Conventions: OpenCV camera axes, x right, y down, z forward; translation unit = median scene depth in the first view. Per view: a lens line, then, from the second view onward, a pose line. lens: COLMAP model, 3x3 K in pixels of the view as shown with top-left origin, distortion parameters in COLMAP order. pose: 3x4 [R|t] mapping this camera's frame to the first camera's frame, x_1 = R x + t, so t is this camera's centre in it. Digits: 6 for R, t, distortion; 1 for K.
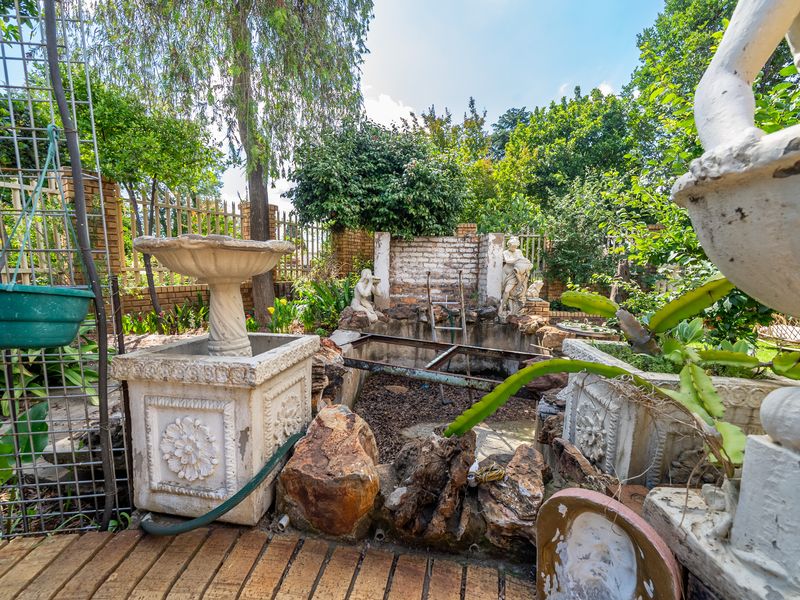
lens RADIAL K [[322.3, 0, 395.9], [0, 322.3, 299.5], [0, 0, 1]] dist [-0.007799, -0.000905]
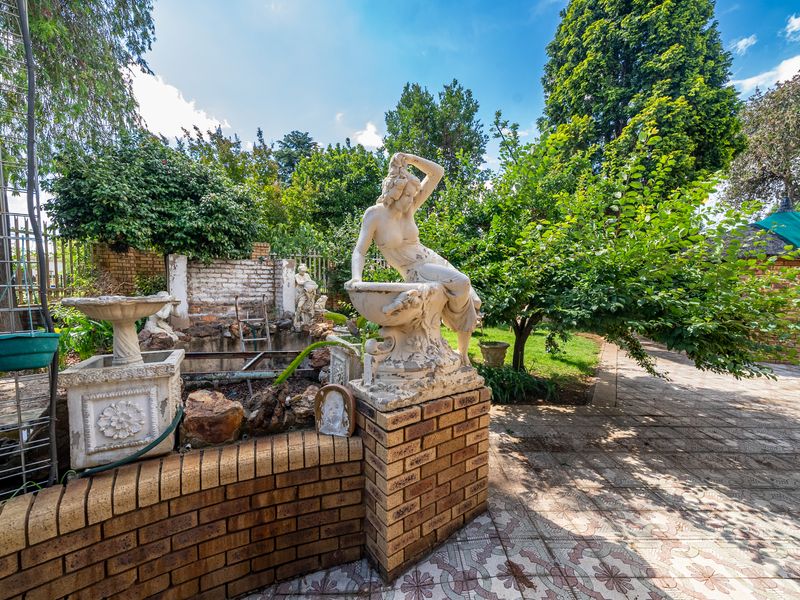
lens RADIAL K [[322.3, 0, 397.7], [0, 322.3, 299.1], [0, 0, 1]] dist [-0.007799, -0.000905]
pose [[0.808985, -0.036605, 0.586689, -0.083462], [0.054513, 0.998430, -0.012874, -0.015312], [-0.585296, 0.042397, 0.809710, -0.249204]]
